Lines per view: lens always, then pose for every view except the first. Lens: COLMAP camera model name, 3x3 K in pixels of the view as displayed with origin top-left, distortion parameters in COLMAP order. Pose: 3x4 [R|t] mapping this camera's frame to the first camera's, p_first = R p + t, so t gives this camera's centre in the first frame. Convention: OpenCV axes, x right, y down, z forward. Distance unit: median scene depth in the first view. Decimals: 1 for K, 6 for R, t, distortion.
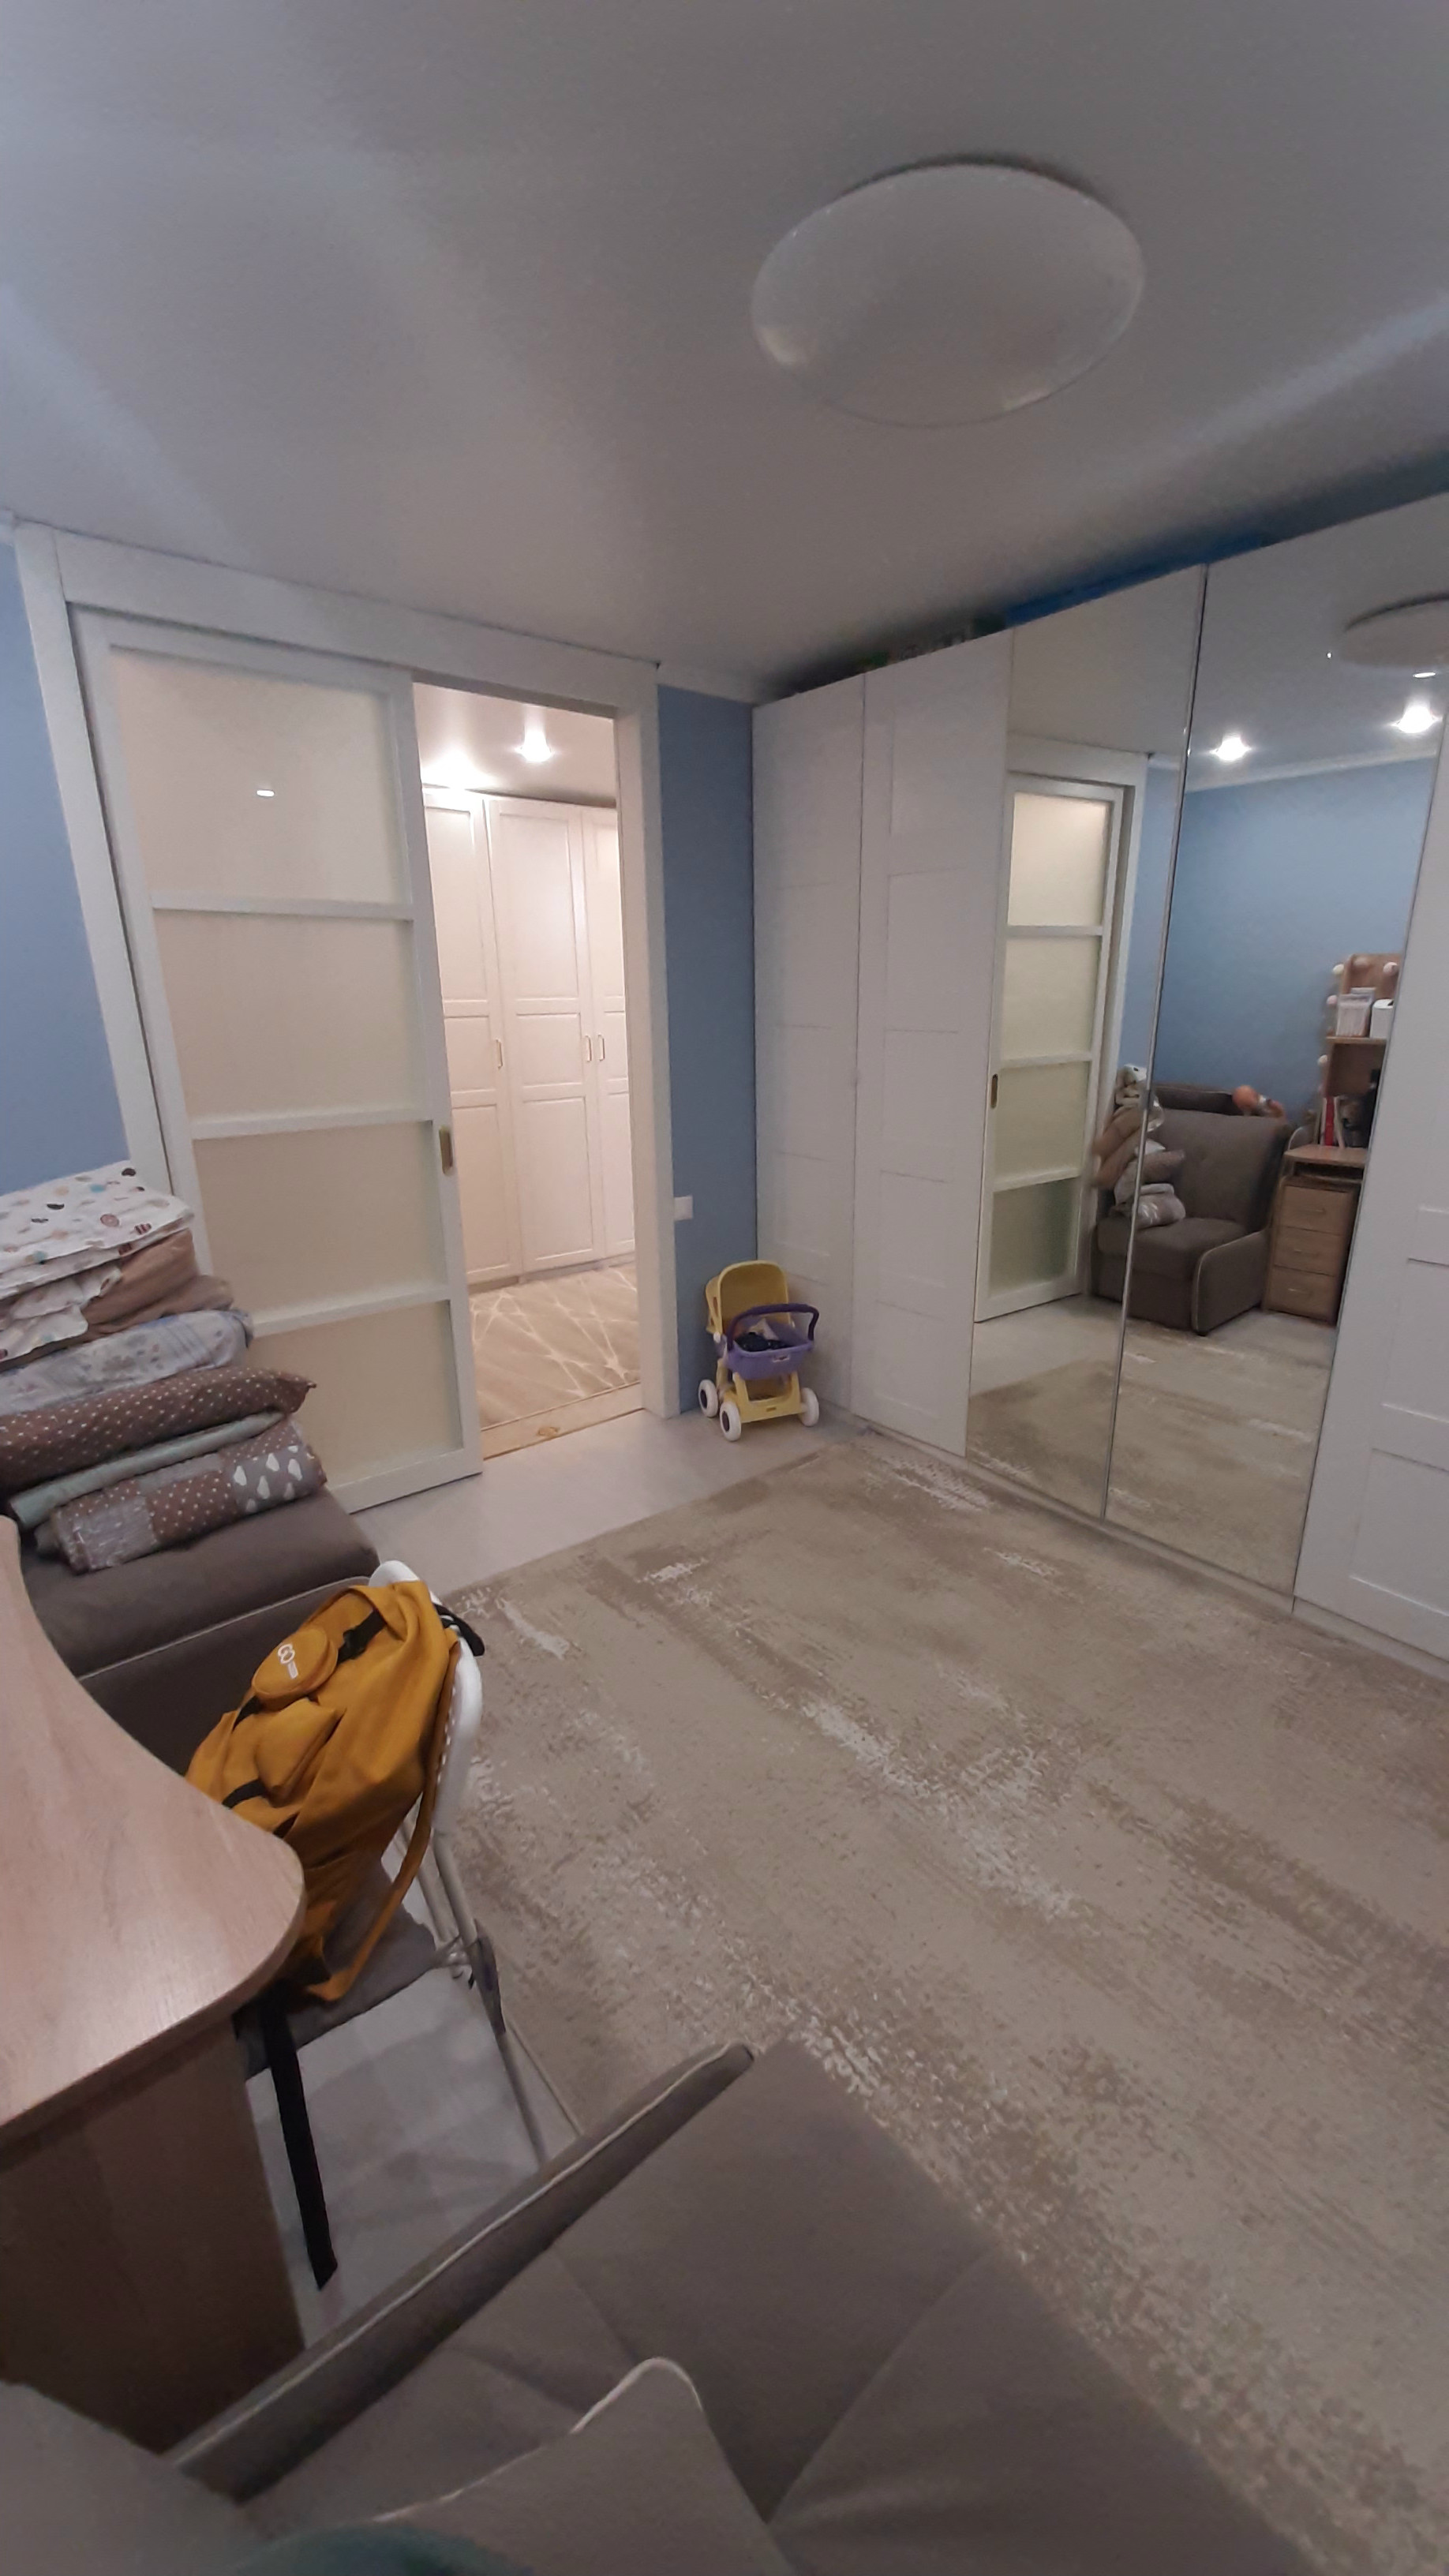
lens RADIAL K [[1016.8, 0, 720.0], [0, 1016.8, 1291.6], [0, 0, 1]] dist [-0.000037, -0.000193]
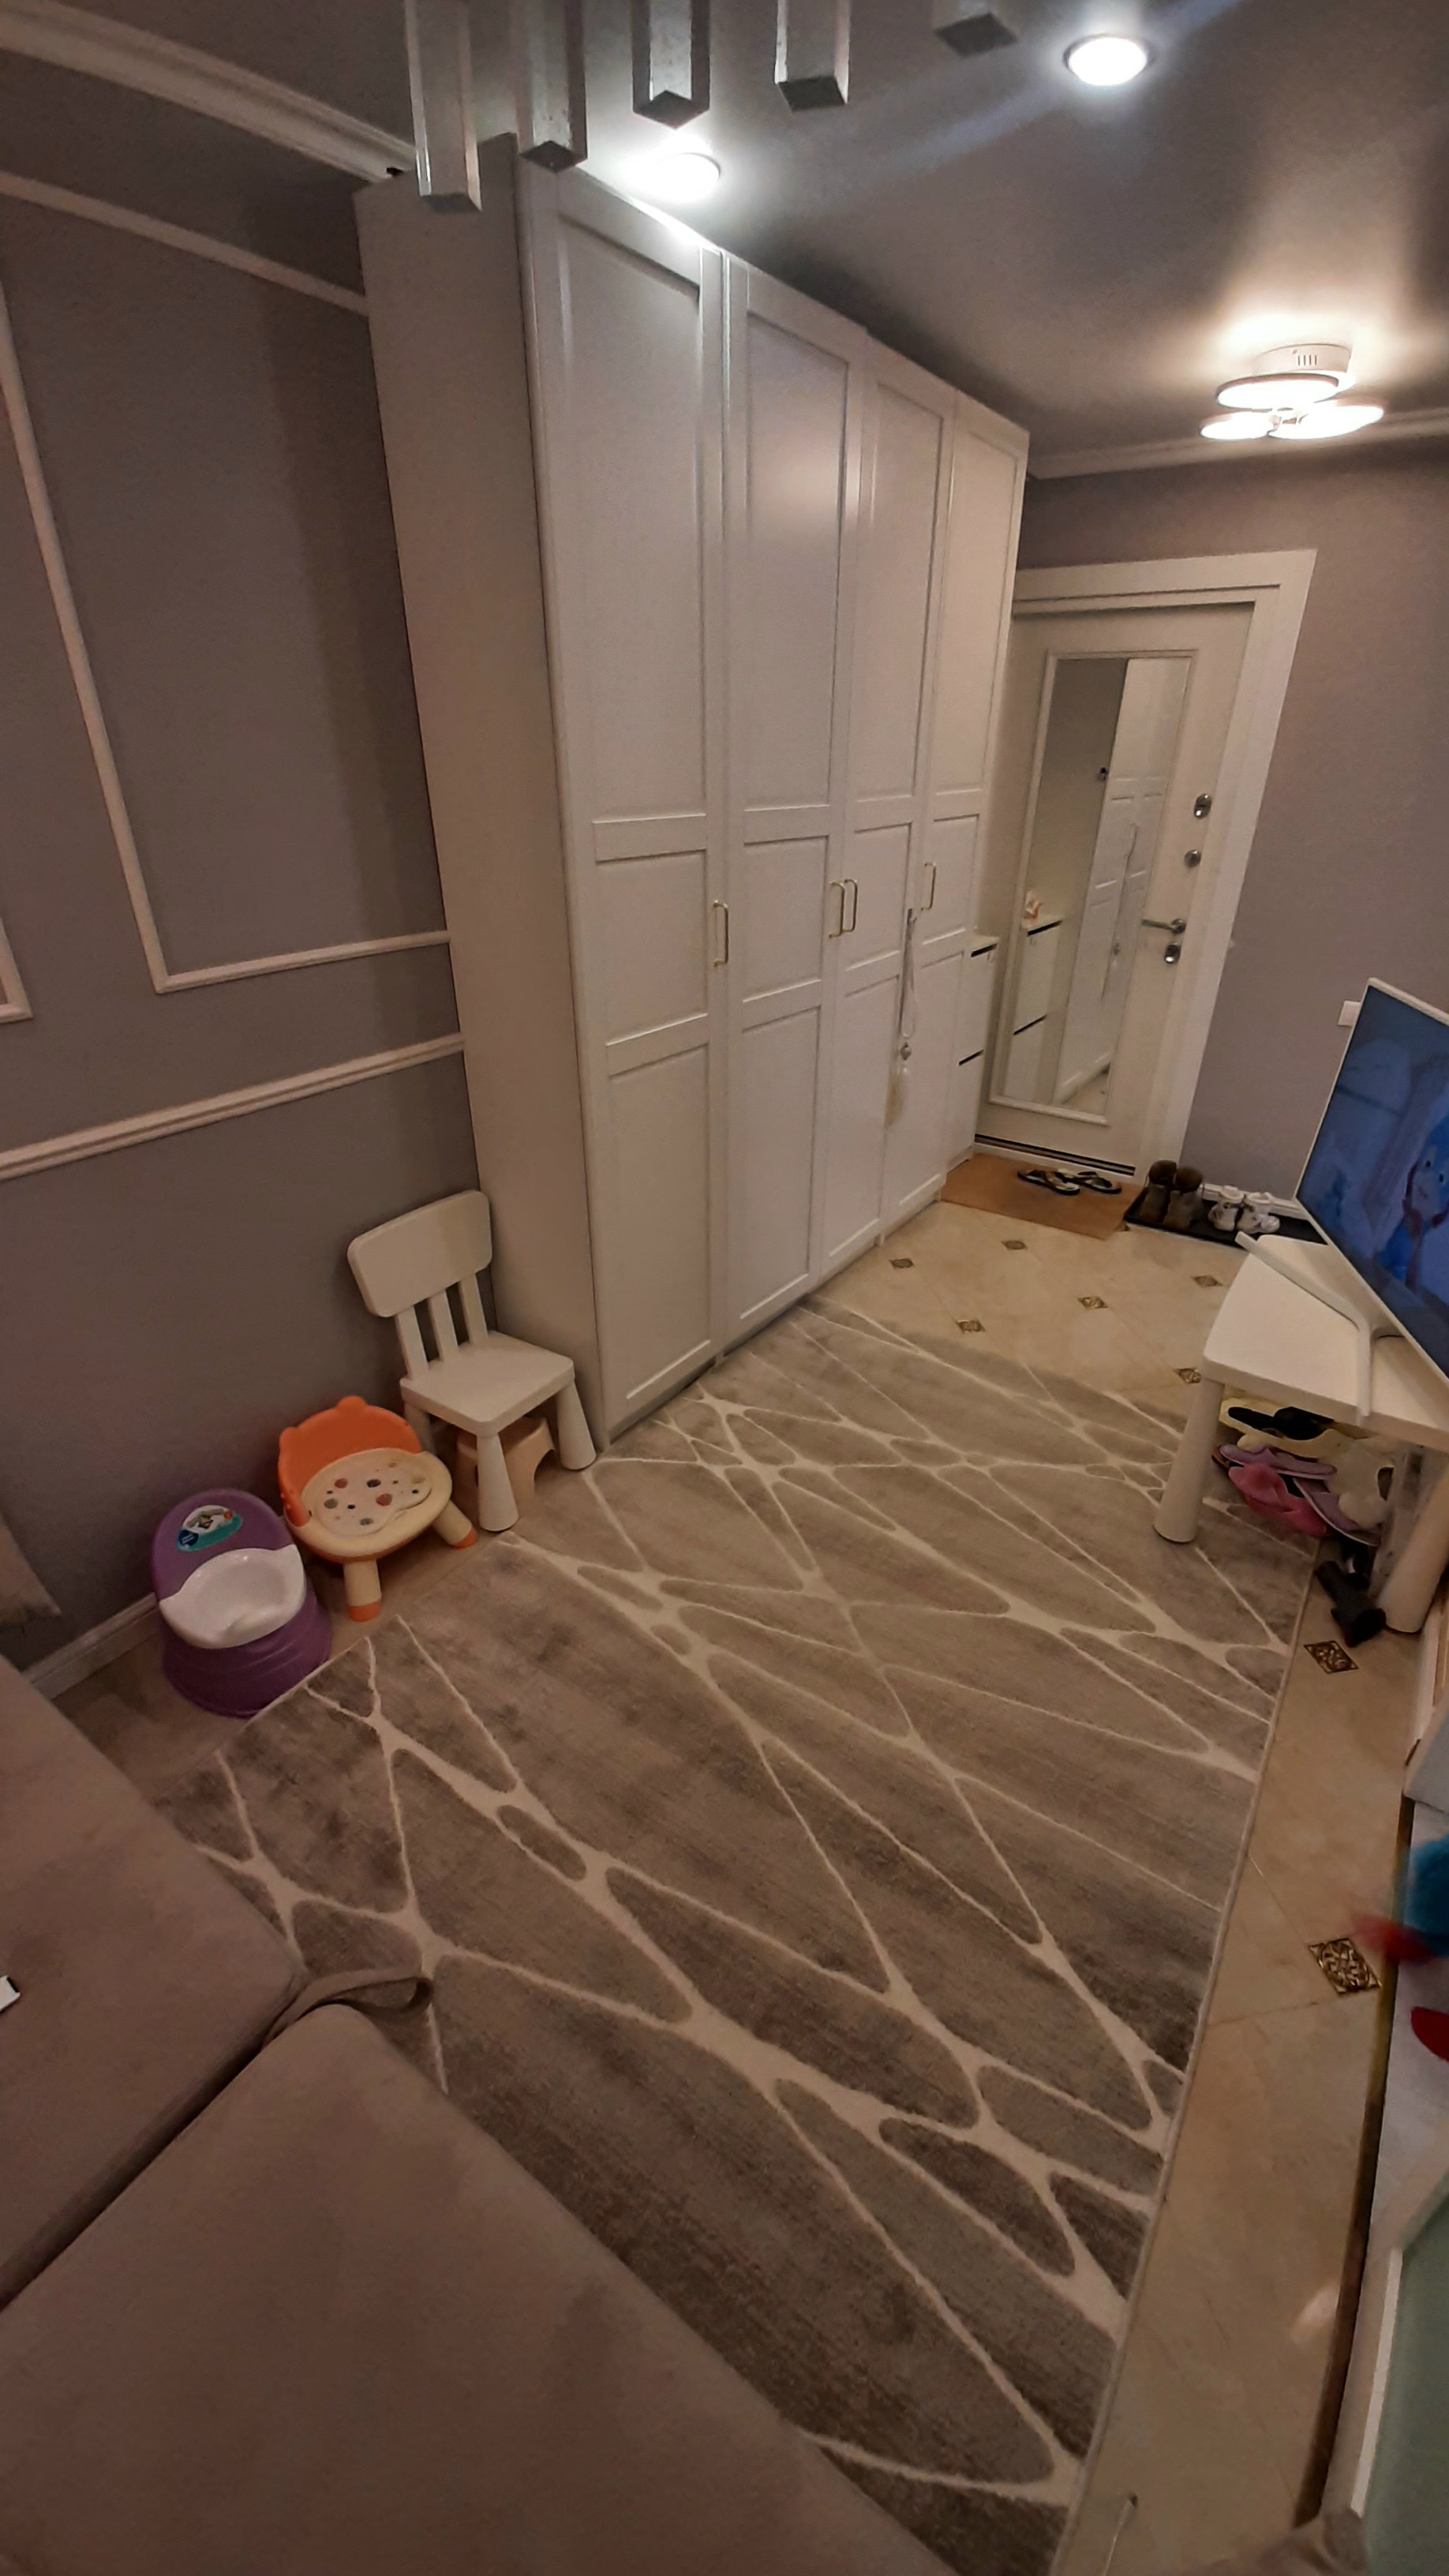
lens RADIAL K [[1016.8, 0, 722.5], [0, 1016.8, 1296.7], [0, 0, 1]] dist [-0.000037, -0.000193]
pose [[0.961295, -0.115944, 0.249939, -1.736443], [0.065219, 0.977122, 0.202435, -0.816219], [-0.267692, -0.178298, 0.946864, 2.638670]]
